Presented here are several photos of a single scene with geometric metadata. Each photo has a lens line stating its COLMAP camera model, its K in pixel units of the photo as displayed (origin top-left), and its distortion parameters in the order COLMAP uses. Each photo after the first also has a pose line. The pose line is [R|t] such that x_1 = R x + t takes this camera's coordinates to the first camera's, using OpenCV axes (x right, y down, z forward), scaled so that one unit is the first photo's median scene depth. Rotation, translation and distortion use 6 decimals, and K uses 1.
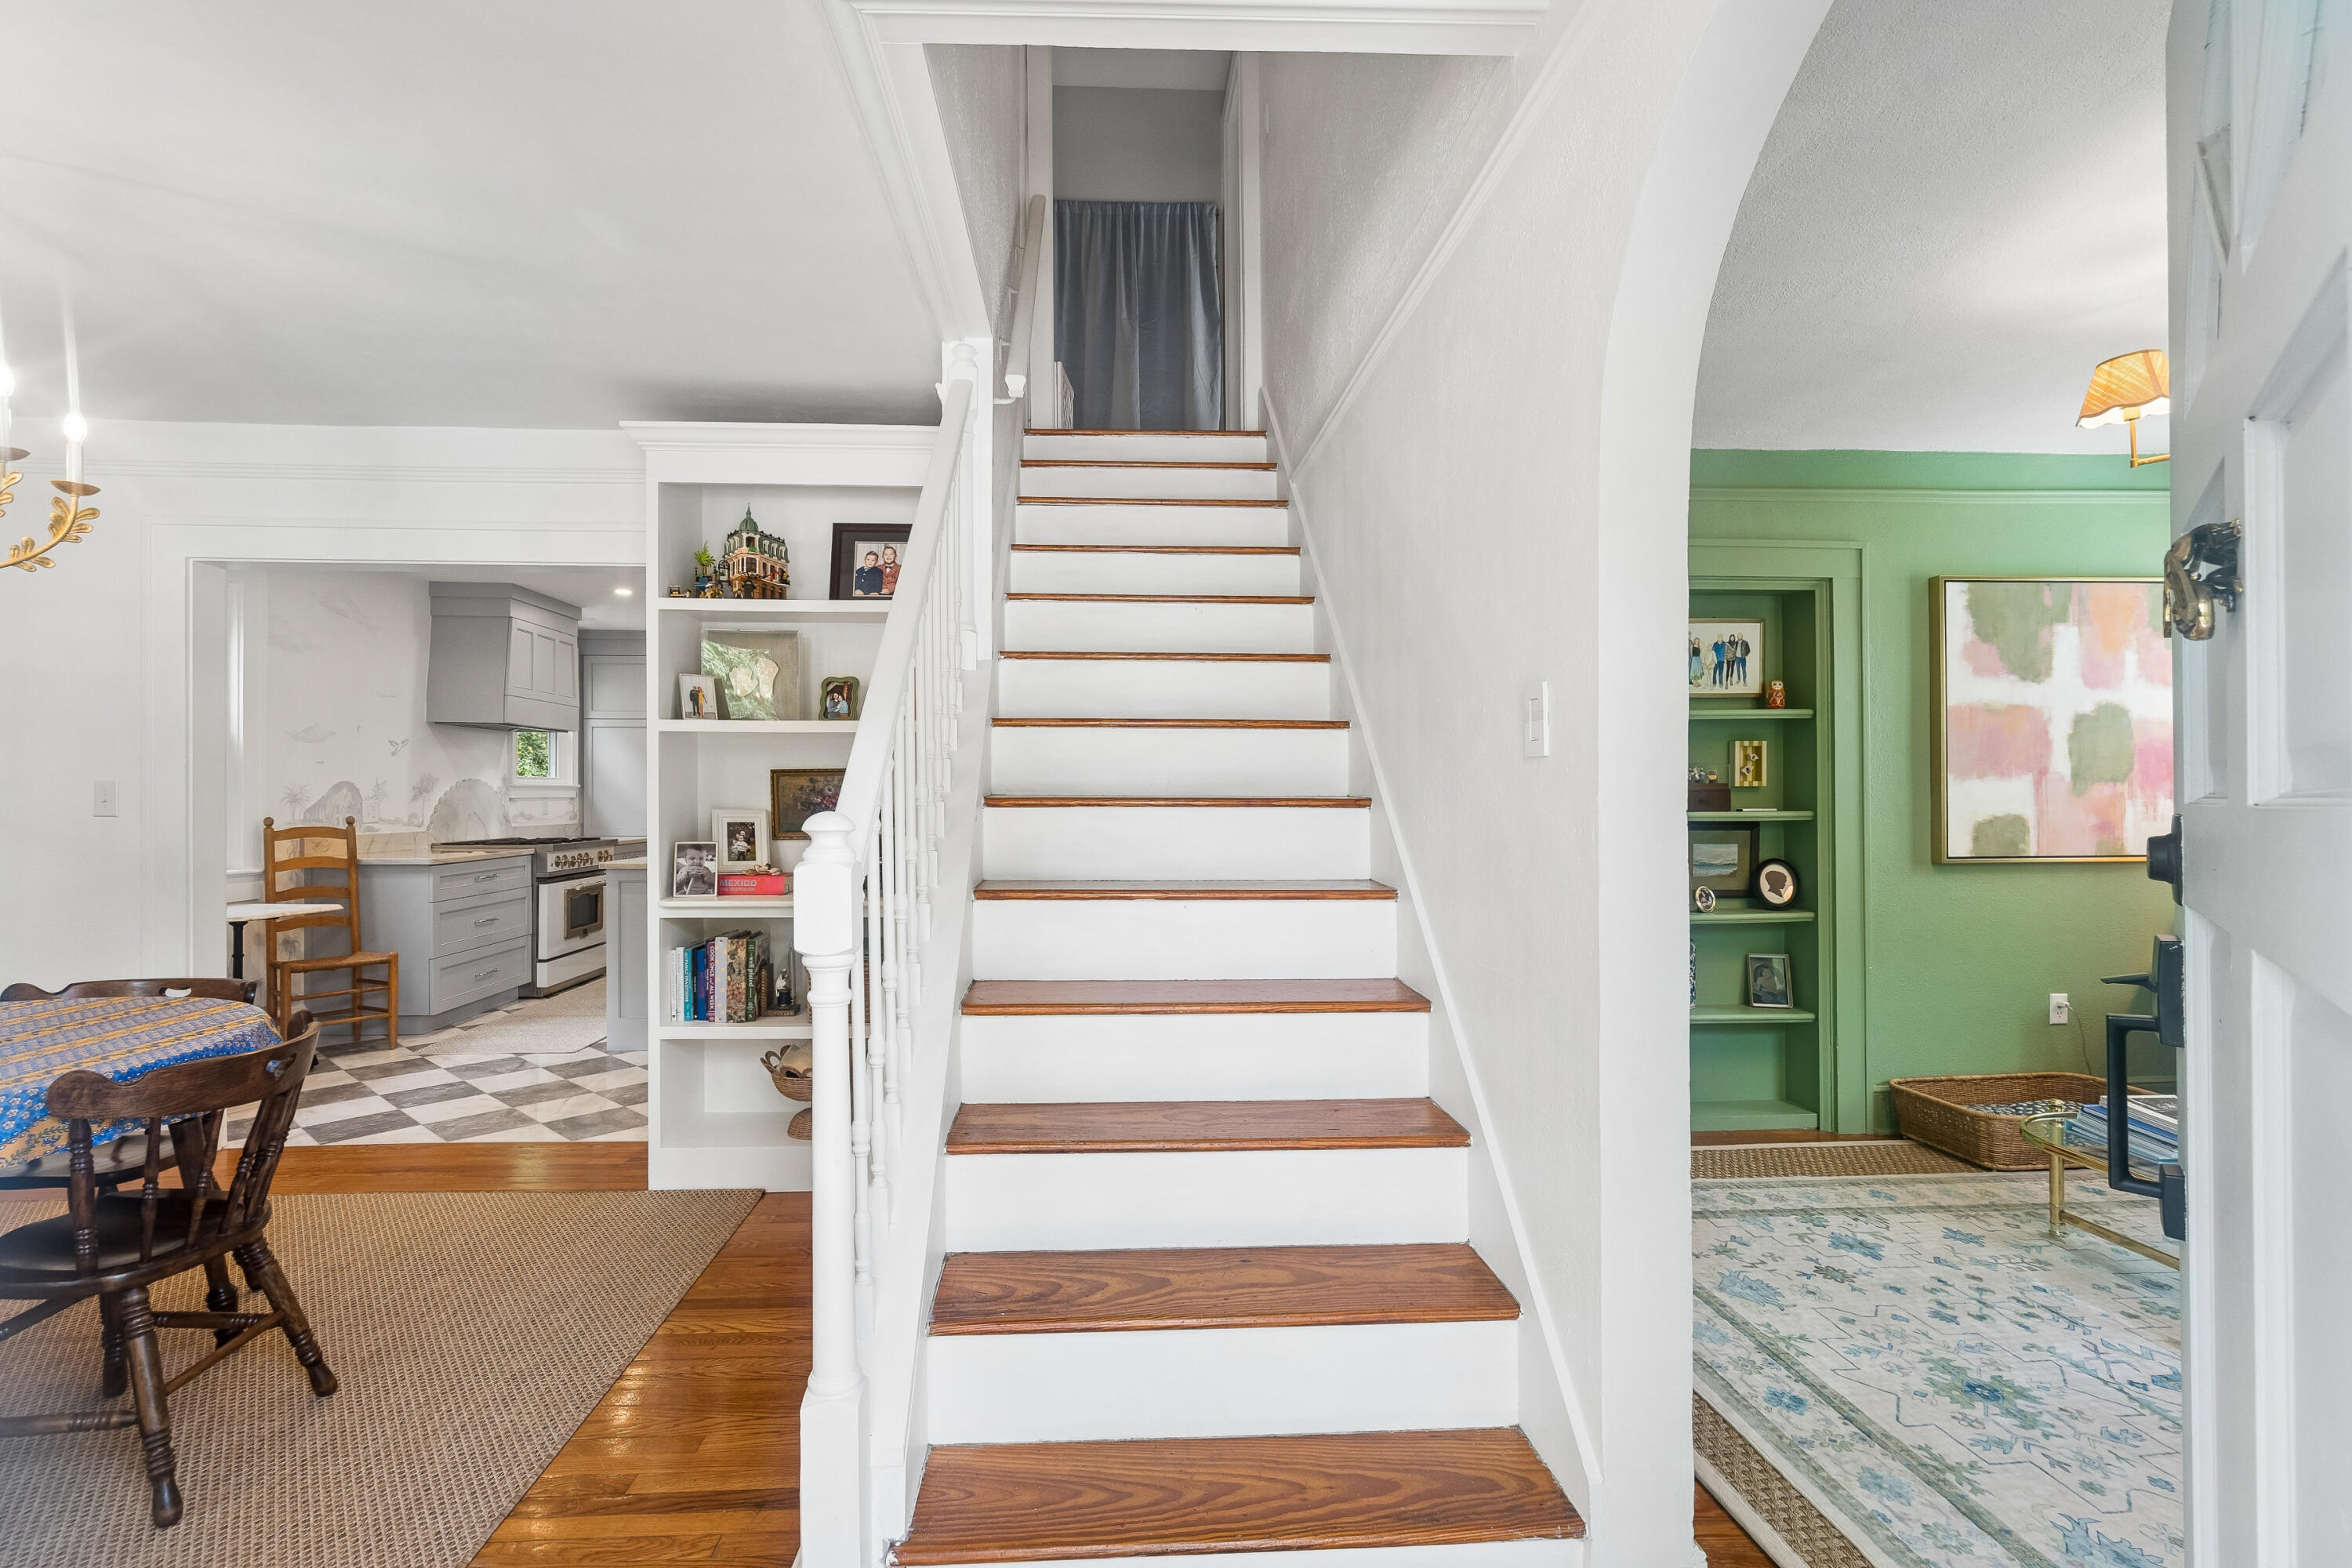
lens RADIAL K [[1064.3, 0, 1145.4], [0, 1064.3, 788.1], [0, 0, 1]] dist [-0.004485, 0.001801]
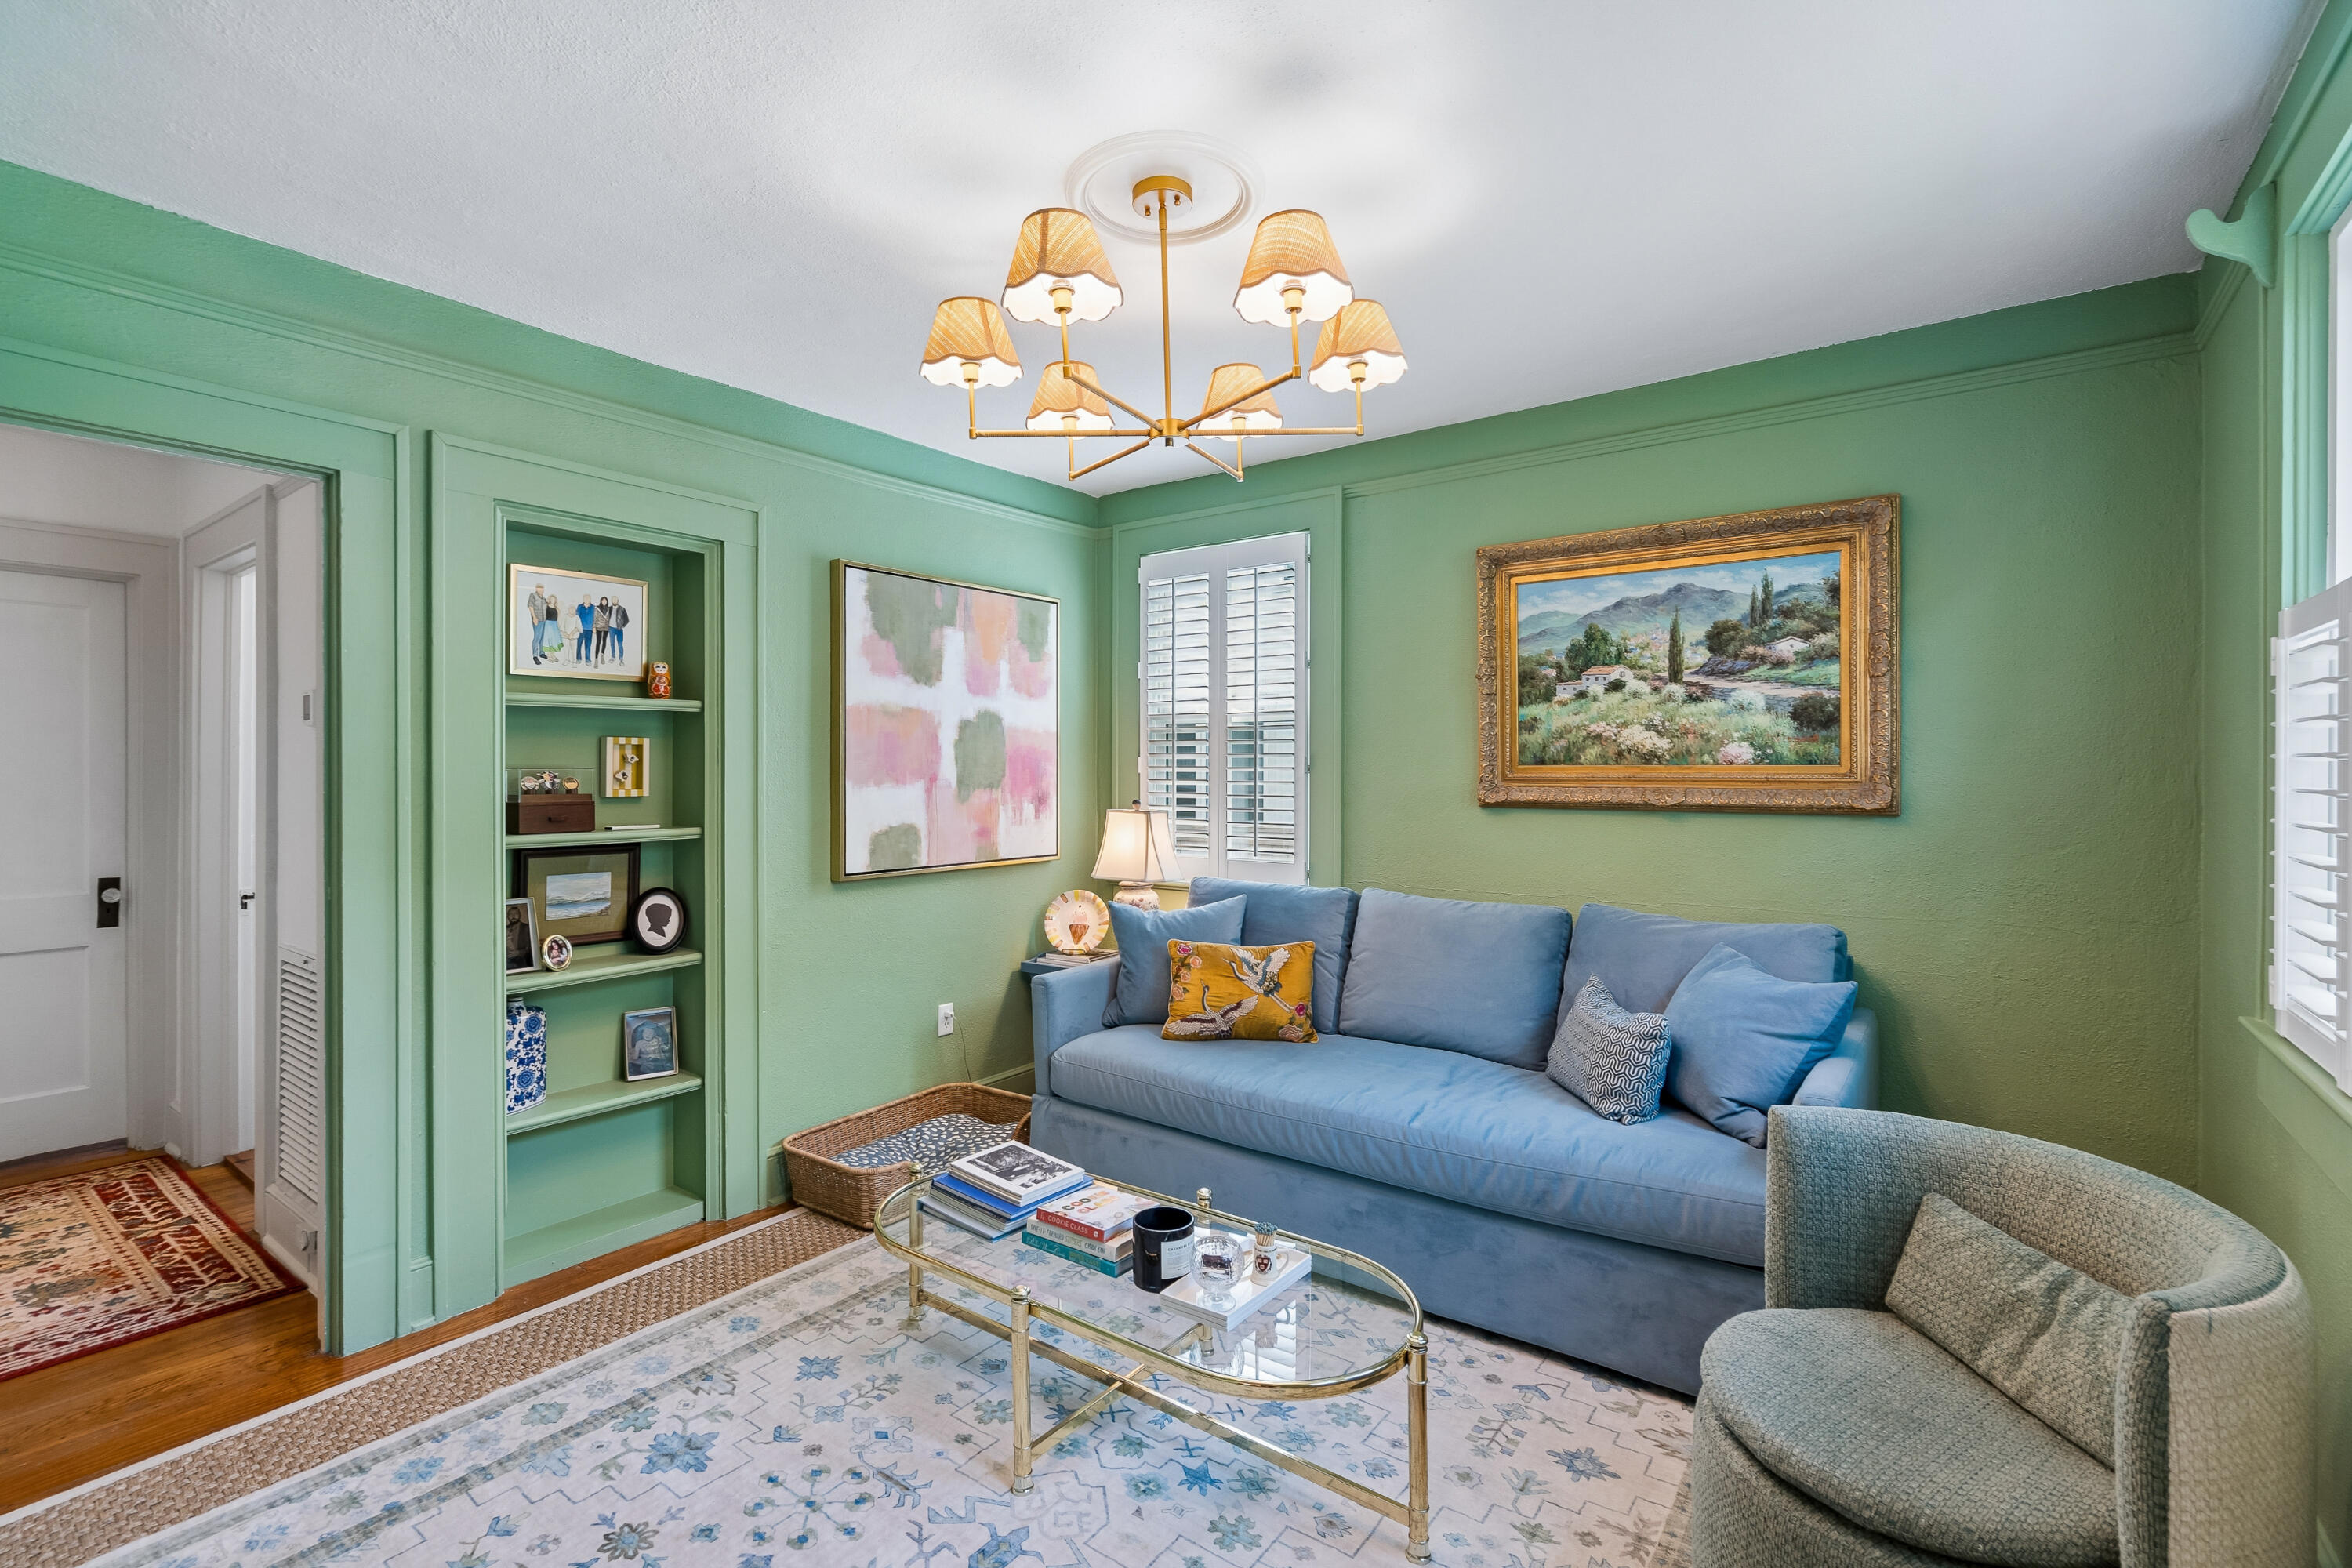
lens RADIAL K [[1064.3, 0, 1168.9], [0, 1064.3, 771.3], [0, 0, 1]] dist [-0.004485, 0.001801]
pose [[0.647274, 0.002882, 0.762252, 0.245386], [-0.006242, 0.999979, 0.001520, -0.024591], [-0.762232, -0.005742, 0.647278, 0.209178]]
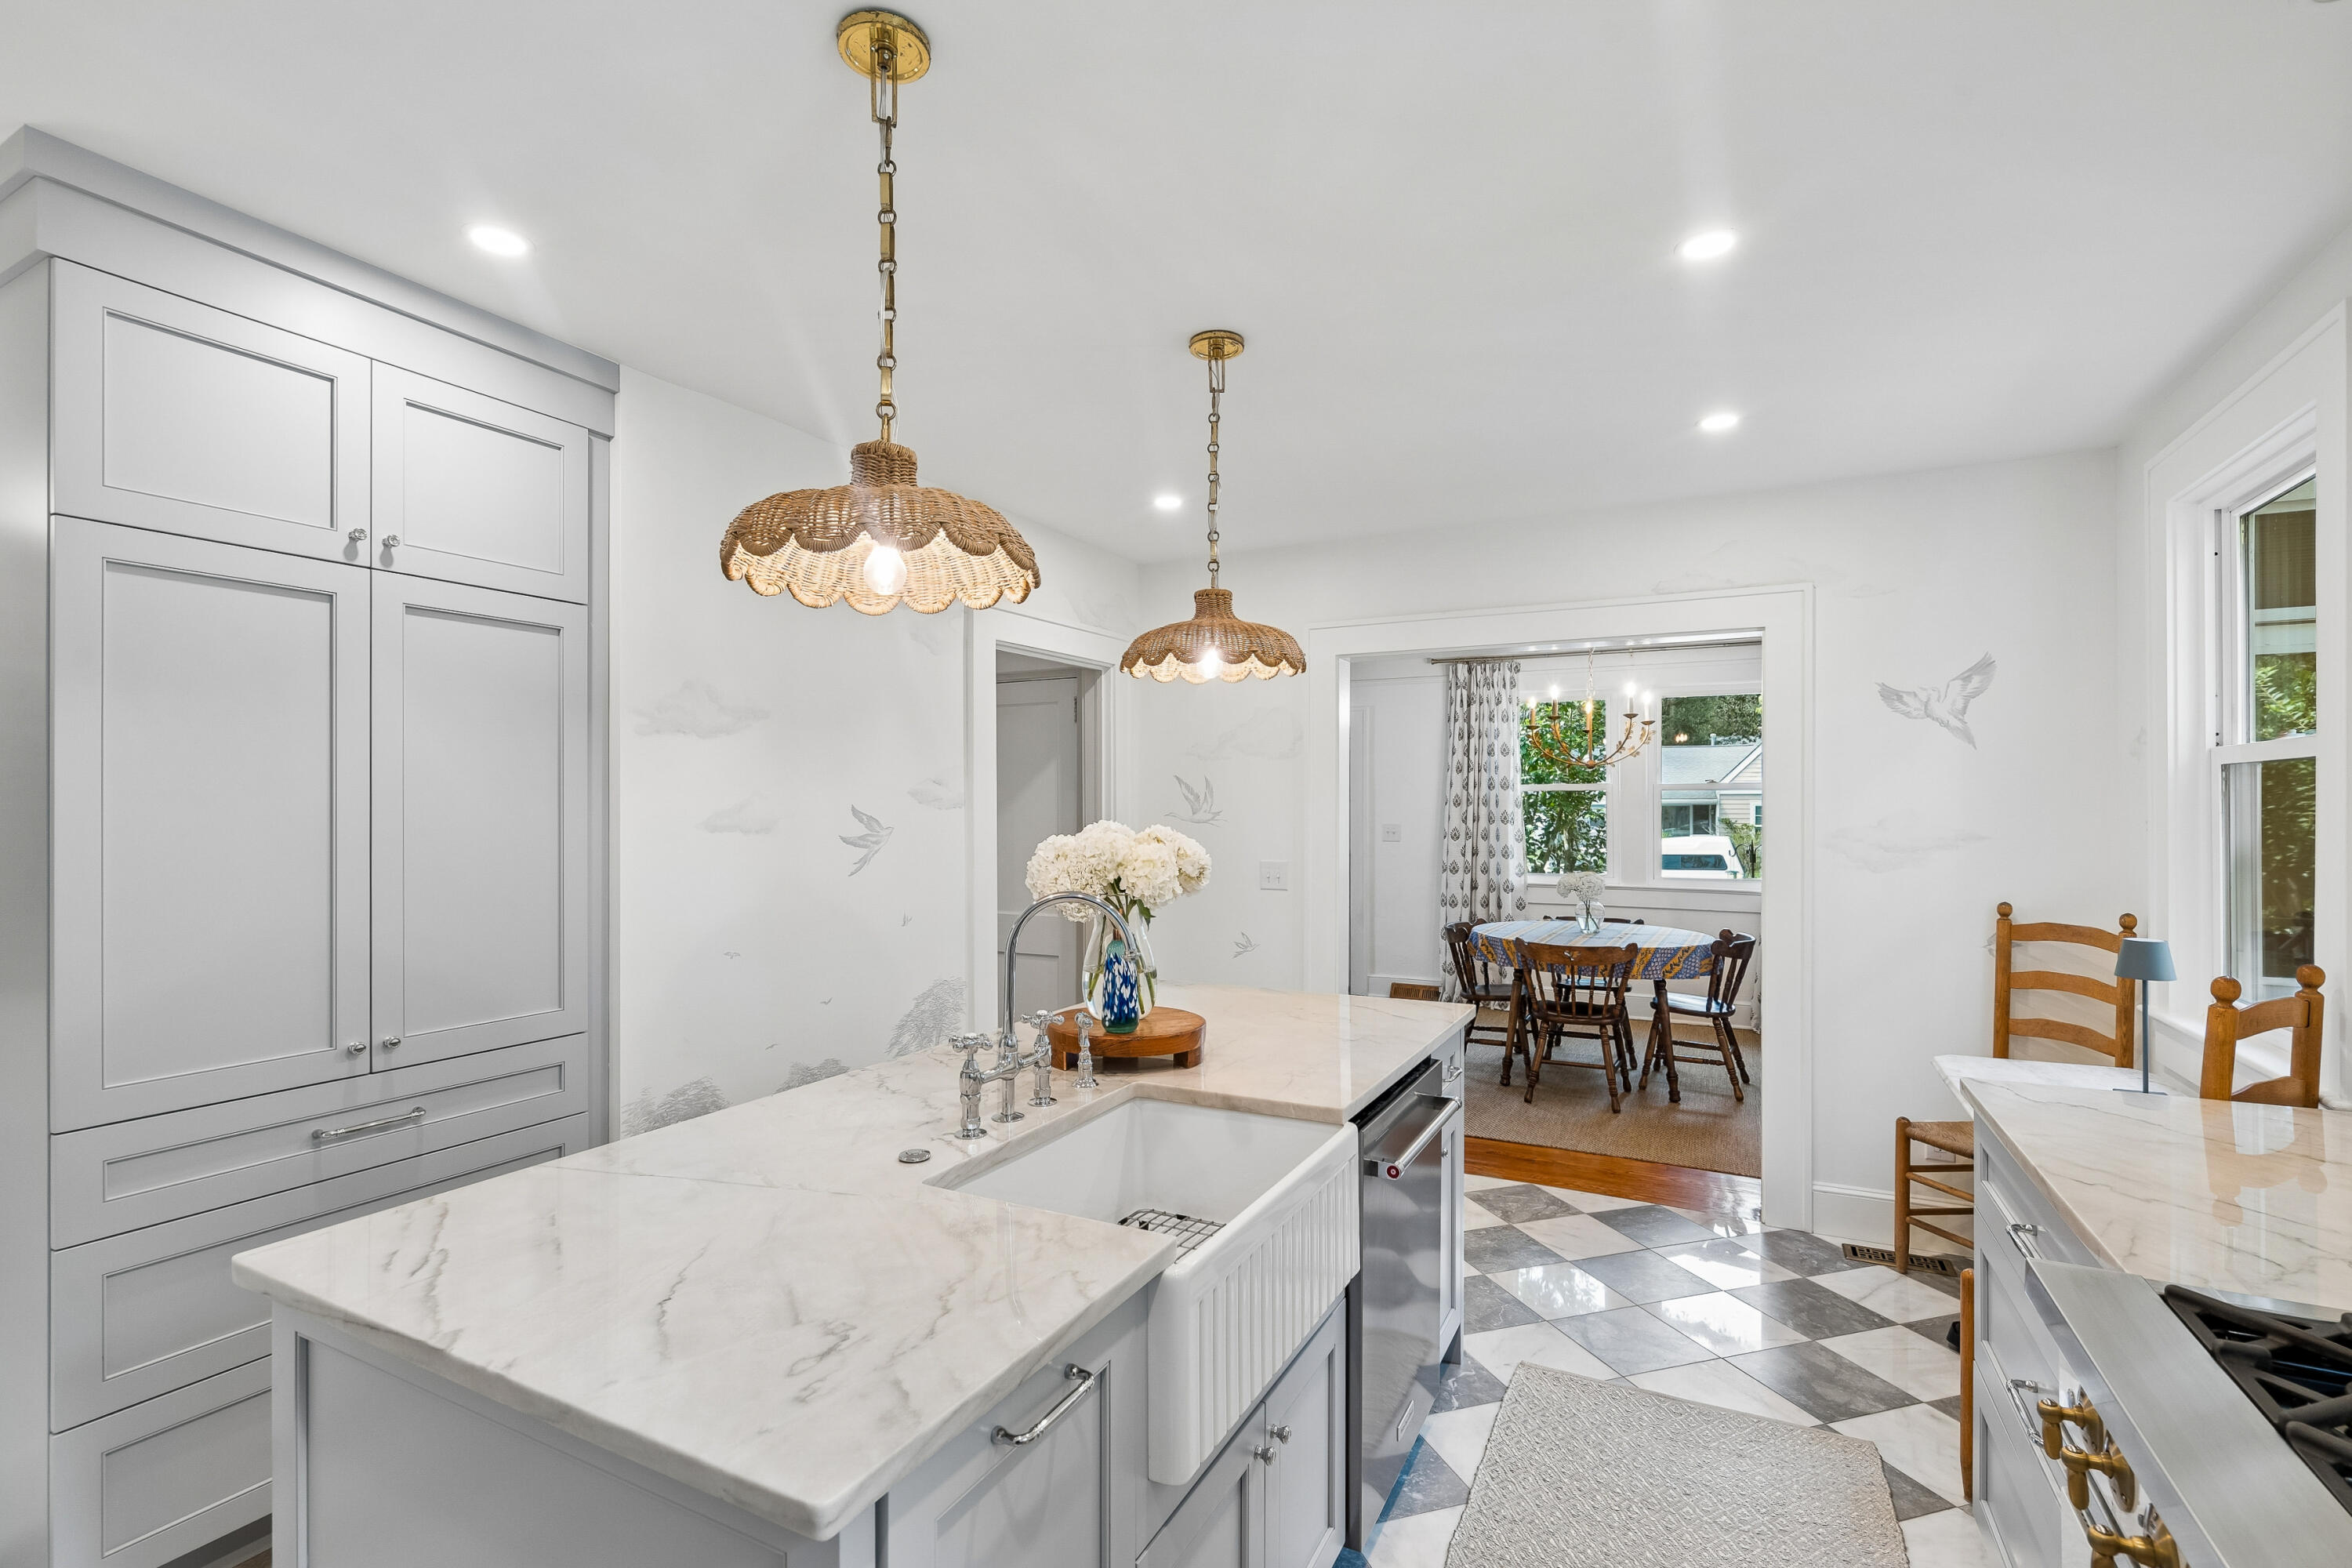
lens RADIAL K [[1064.3, 0, 1173.4], [0, 1064.3, 803.4], [0, 0, 1]] dist [-0.004485, 0.001801]
pose [[-0.855429, 0.003450, 0.517909, -0.896367], [-0.002437, 0.999940, -0.010685, -0.037788], [-0.517915, -0.010402, -0.855369, 2.088742]]
